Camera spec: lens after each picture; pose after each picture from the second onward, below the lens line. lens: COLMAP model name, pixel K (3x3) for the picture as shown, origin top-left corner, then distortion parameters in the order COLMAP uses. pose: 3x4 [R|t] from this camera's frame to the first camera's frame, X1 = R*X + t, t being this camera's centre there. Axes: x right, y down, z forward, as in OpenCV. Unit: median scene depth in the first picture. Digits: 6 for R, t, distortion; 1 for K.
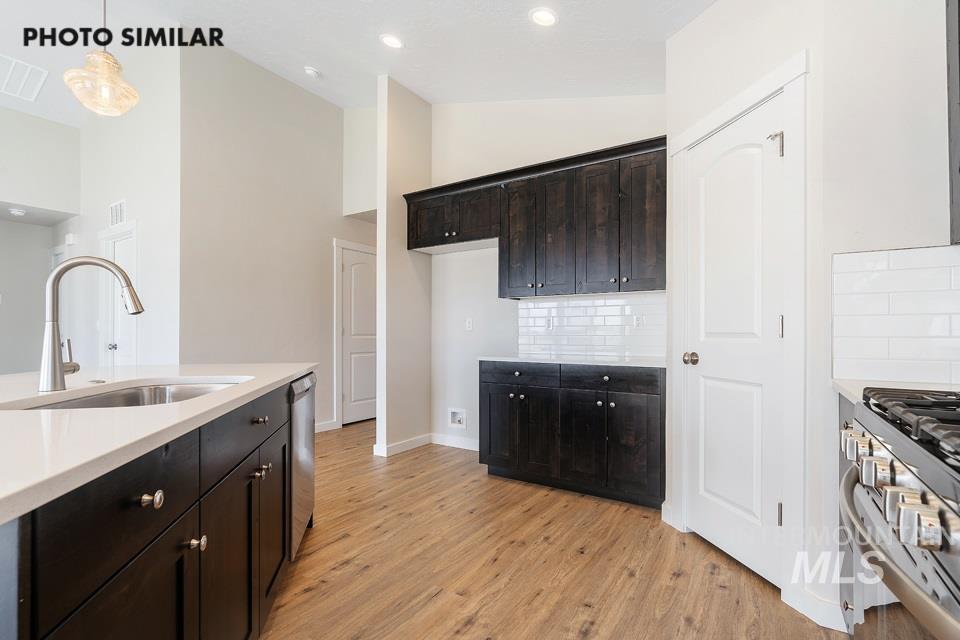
lens RADIAL K [[443.1, 0, 484.5], [0, 443.1, 325.6], [0, 0, 1]] dist [-0.003472, -0.000423]
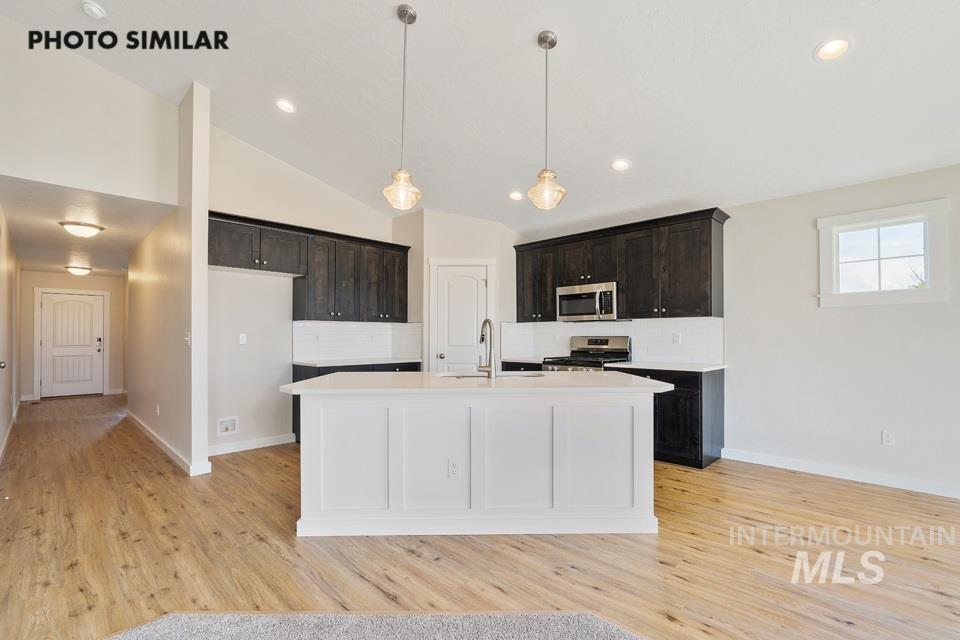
lens RADIAL K [[443.1, 0, 477.9], [0, 443.1, 329.9], [0, 0, 1]] dist [-0.003472, -0.000423]
pose [[0.202813, 0.015313, 0.979098, -1.413078], [-0.016091, 0.999795, -0.012304, -0.030907], [-0.979085, -0.013260, 0.203017, 0.266230]]
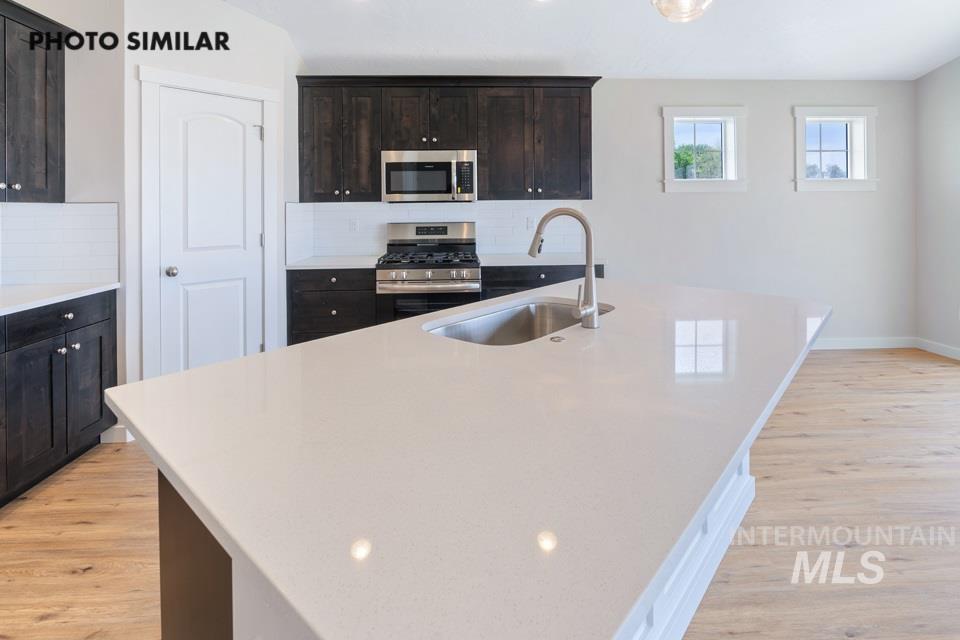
lens RADIAL K [[464.9, 0, 484.3], [0, 464.9, 207.5], [0, 0, 1]] dist [-0.023228, -0.000030]
pose [[-0.596479, 0.008834, 0.802580, -0.766519], [-0.002030, 0.999920, -0.012515, -0.061583], [-0.802626, -0.009094, -0.596413, 0.836003]]
